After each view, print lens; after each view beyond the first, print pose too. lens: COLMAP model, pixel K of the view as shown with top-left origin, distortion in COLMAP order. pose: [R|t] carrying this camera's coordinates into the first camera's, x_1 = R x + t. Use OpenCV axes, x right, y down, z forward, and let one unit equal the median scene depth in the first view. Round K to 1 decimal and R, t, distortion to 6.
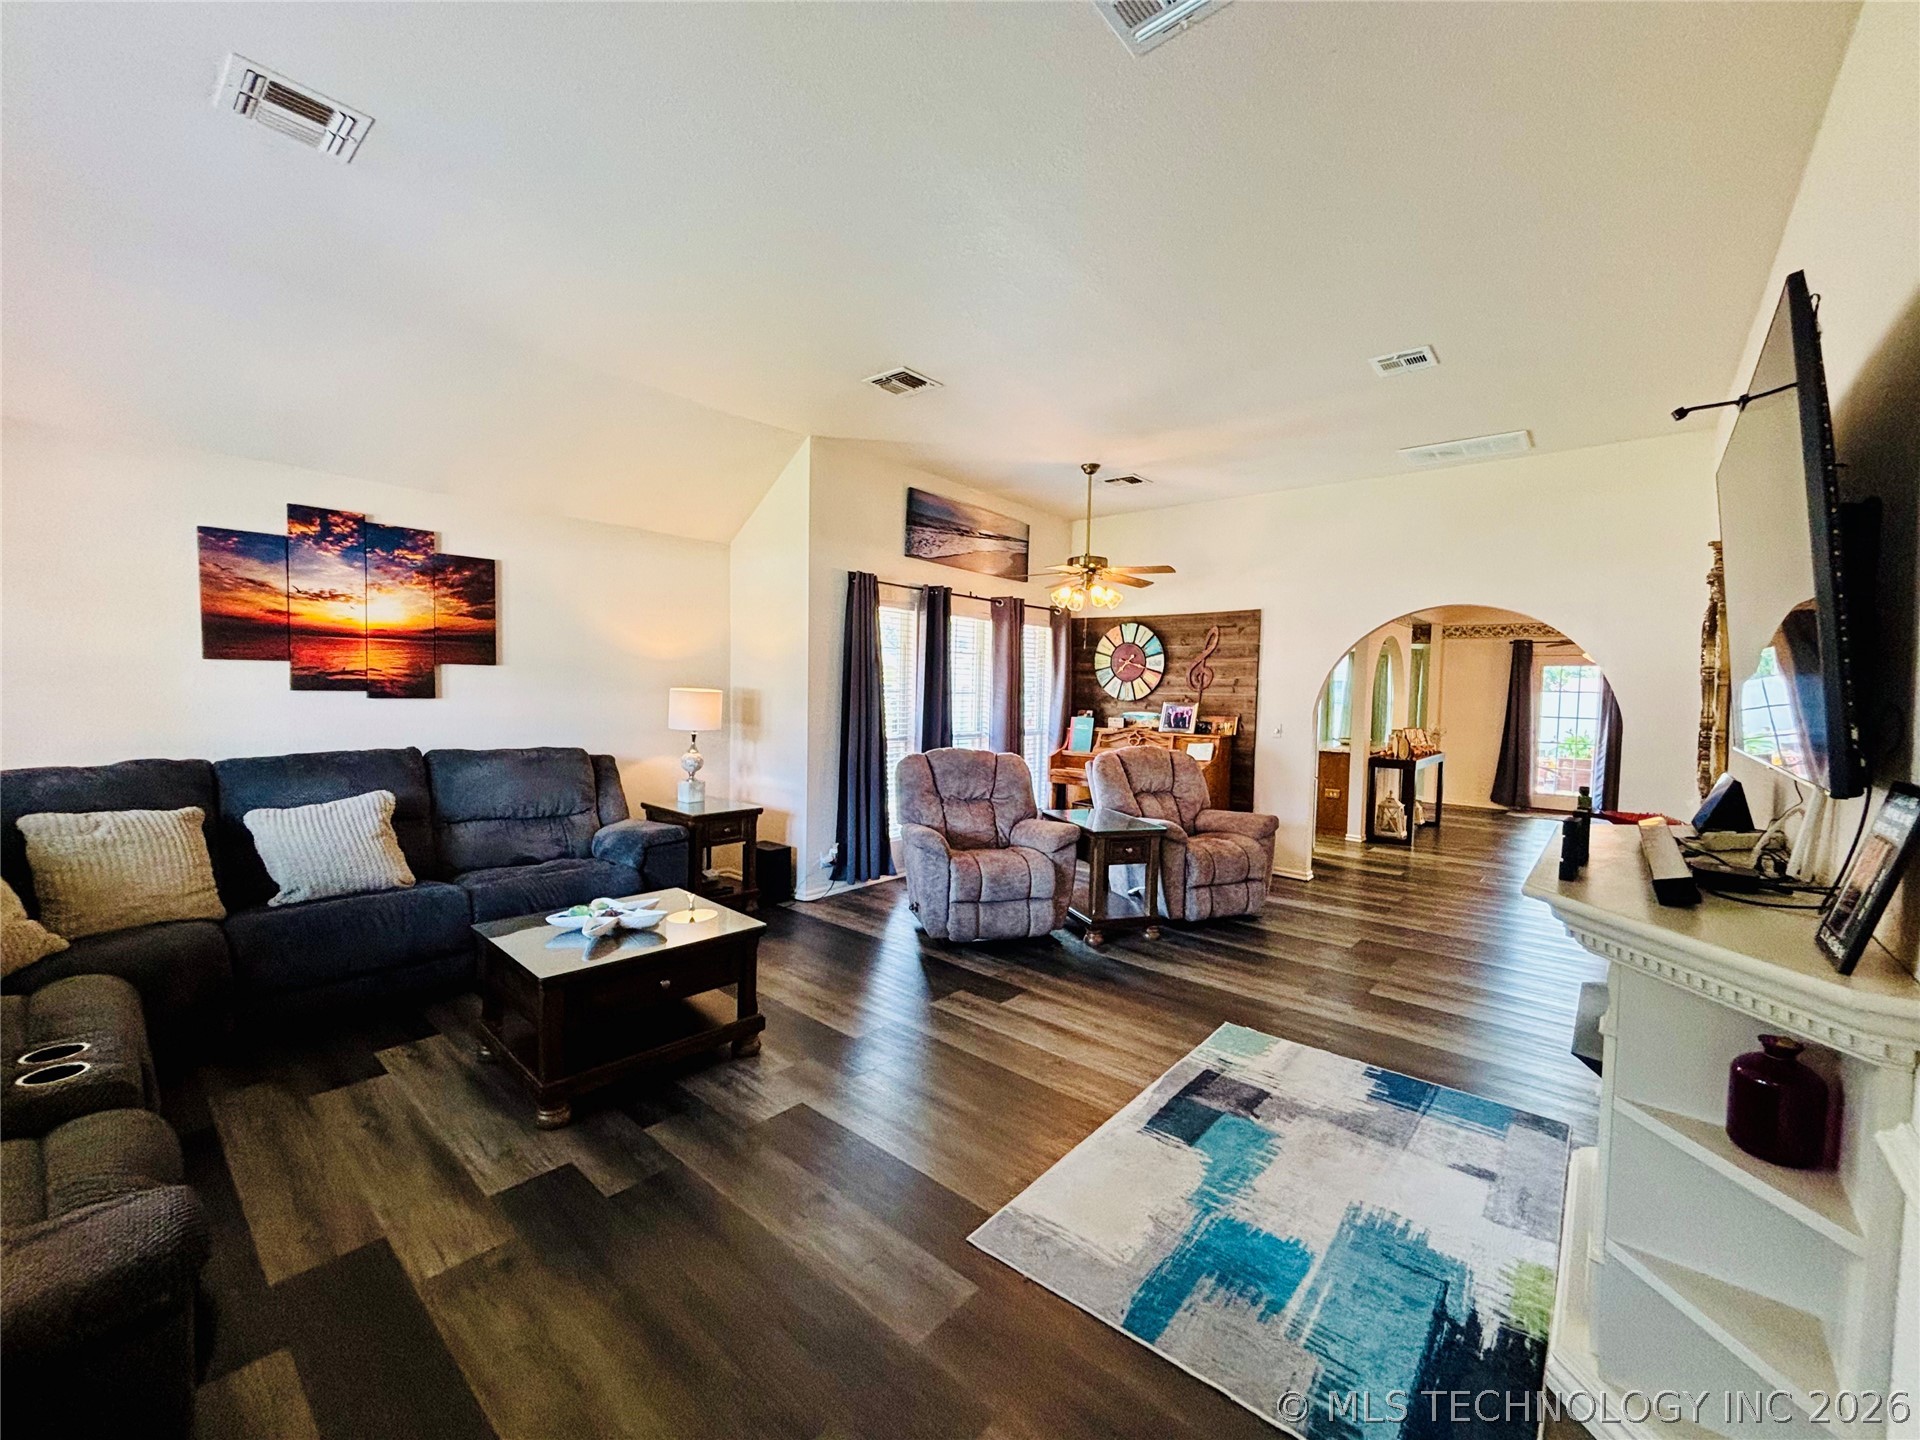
lens RADIAL K [[775.7, 0, 952.0], [0, 775.7, 719.8], [0, 0, 1]] dist [-0.002704, 0.000884]
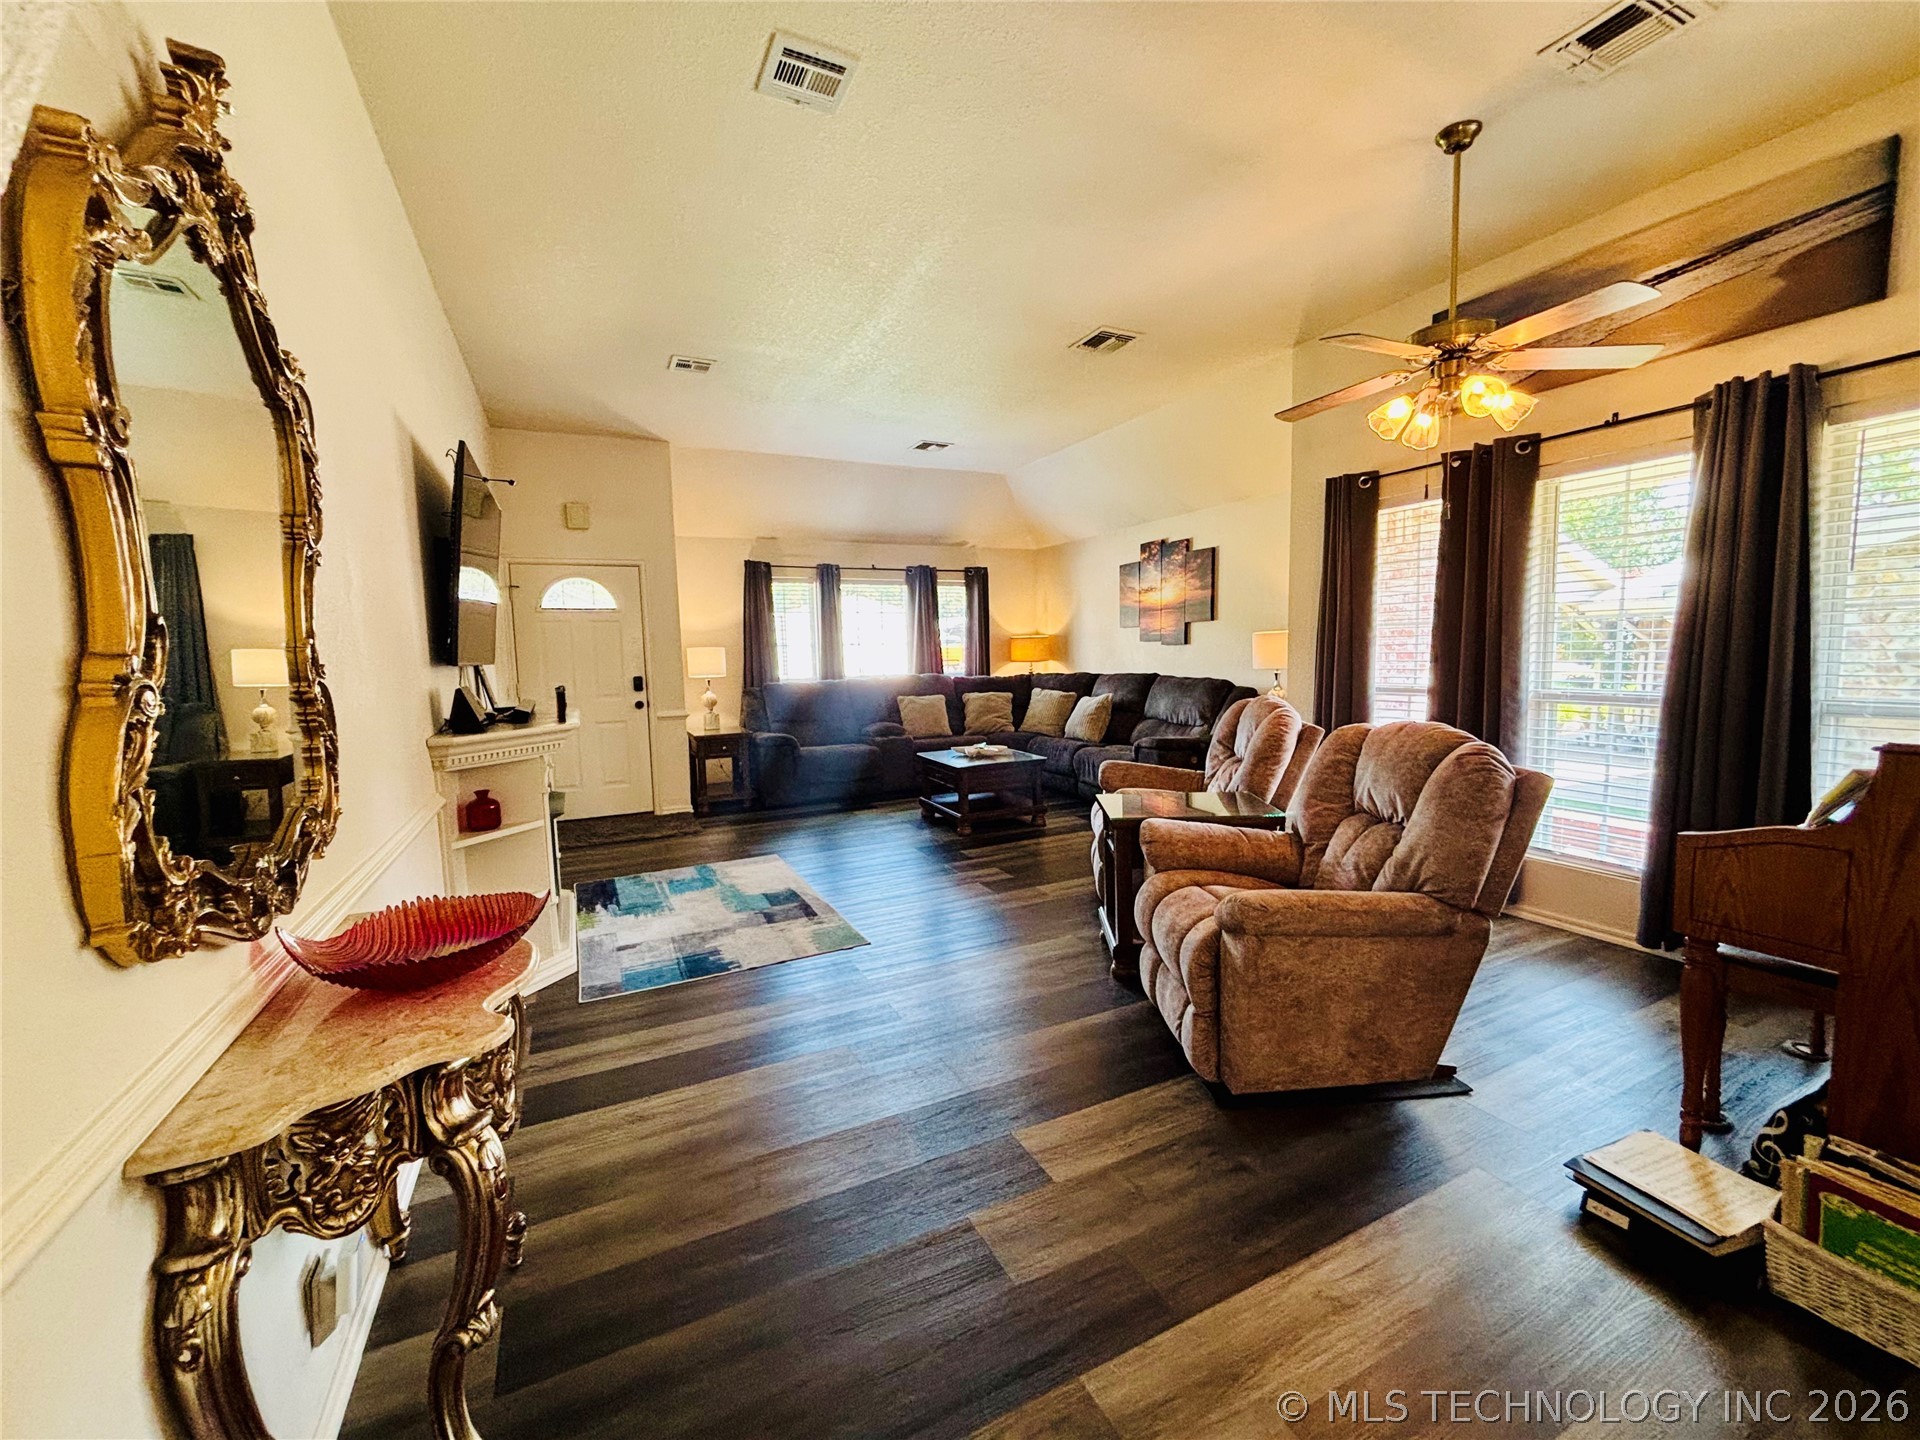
lens RADIAL K [[775.7, 0, 951.5], [0, 775.7, 718.1], [0, 0, 1]] dist [-0.002704, 0.000884]
pose [[-0.397523, 0.064148, -0.915347, 1.092404], [-0.027023, 0.996302, 0.081557, 0.006690], [0.917194, 0.057156, -0.394320, 1.319016]]
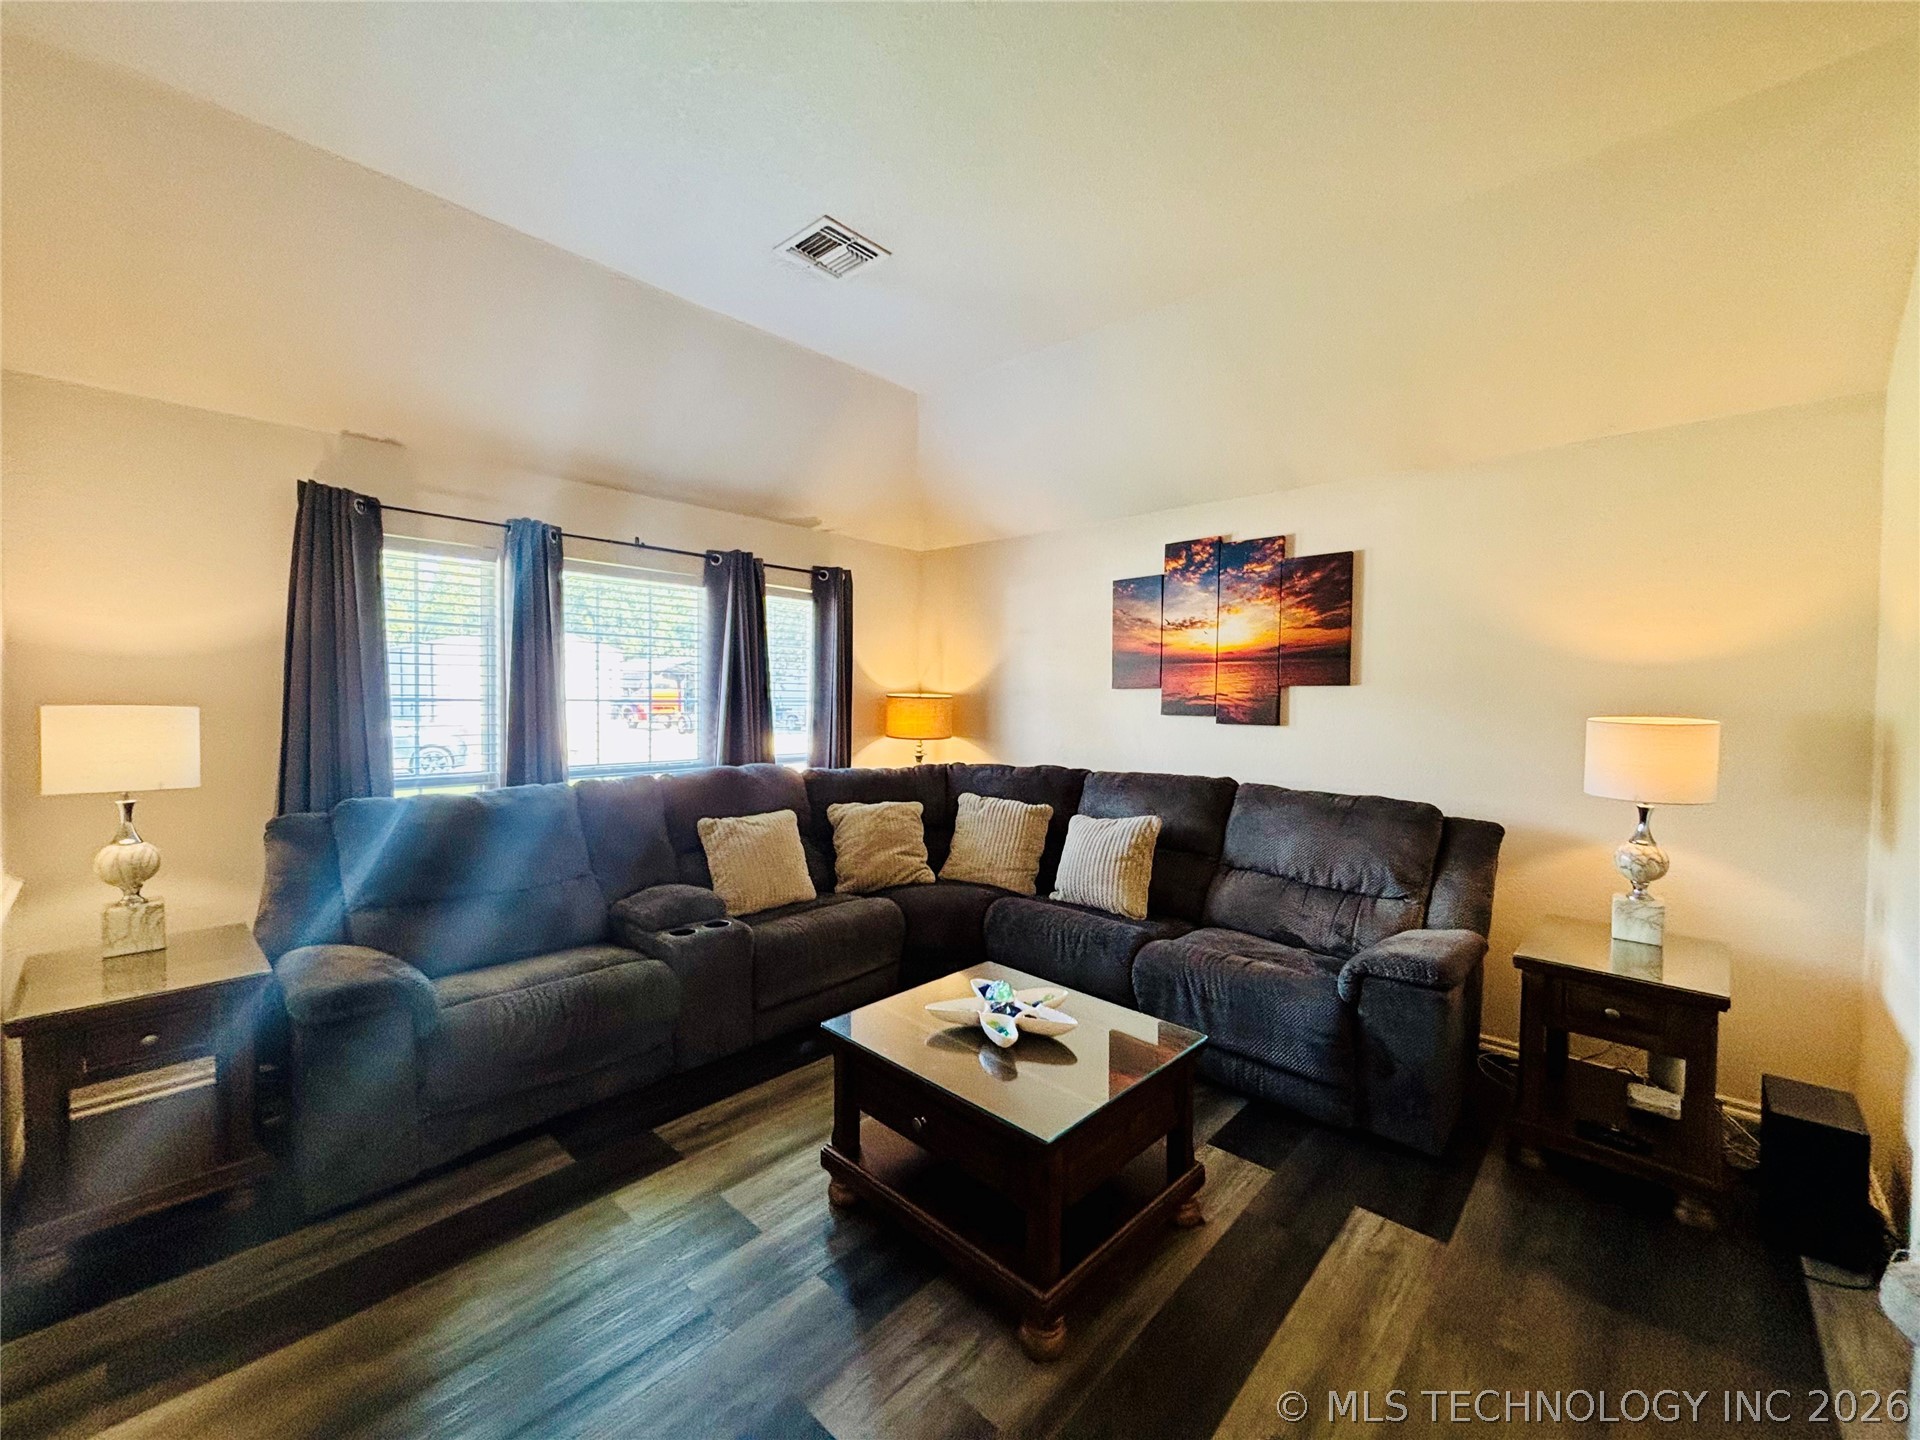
lens RADIAL K [[775.7, 0, 957.5], [0, 775.7, 717.0], [0, 0, 1]] dist [-0.002704, 0.000884]
pose [[-0.024706, 0.000408, -0.999695, 0.235928], [-0.055131, 0.998478, 0.001770, -0.021240], [0.998173, 0.055158, -0.024646, 0.729371]]
